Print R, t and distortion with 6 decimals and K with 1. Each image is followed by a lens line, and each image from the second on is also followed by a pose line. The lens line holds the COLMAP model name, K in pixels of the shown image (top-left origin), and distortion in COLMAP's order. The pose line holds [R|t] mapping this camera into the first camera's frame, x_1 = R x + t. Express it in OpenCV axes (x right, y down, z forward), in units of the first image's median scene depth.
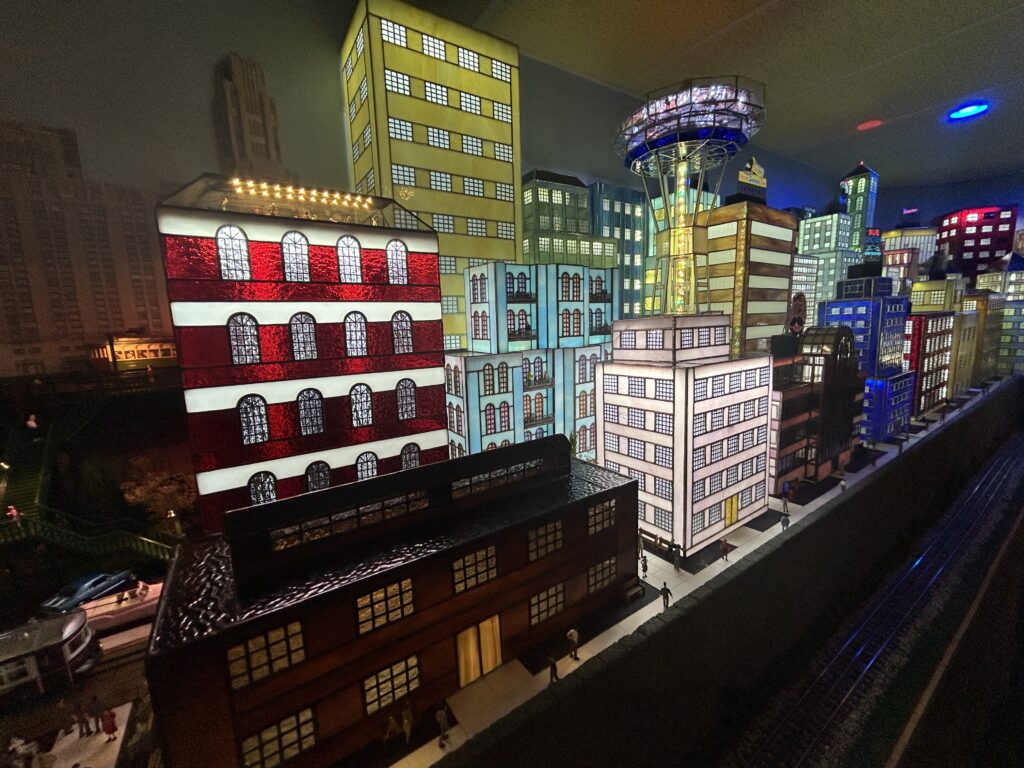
lens RADIAL K [[416.0, 0, 511.9], [0, 416.0, 383.7], [0, 0, 1]] dist [-0.000625, 0.000023]
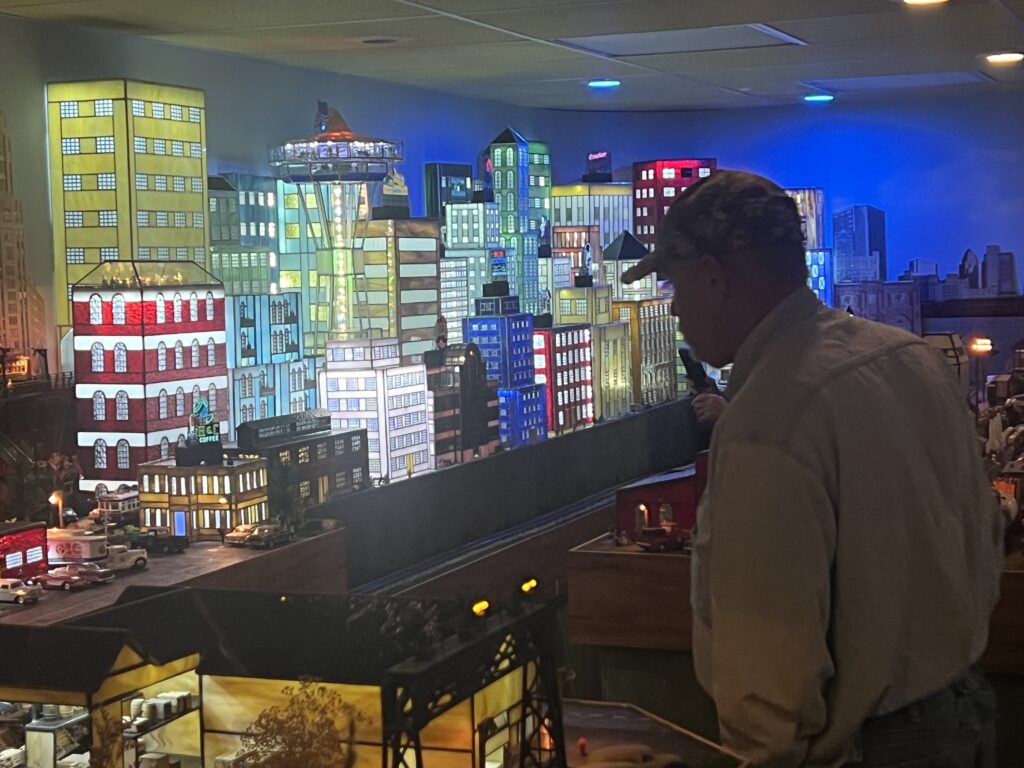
lens RADIAL K [[1893.1, 0, 503.6], [0, 1893.1, 388.2], [0, 0, 1]] dist [0.201622, 0.000000]
pose [[0.830281, -0.024345, 0.556813, -1.804782], [0.082046, 0.993500, -0.078903, 0.356644], [-0.551273, 0.111196, 0.826882, -2.939092]]
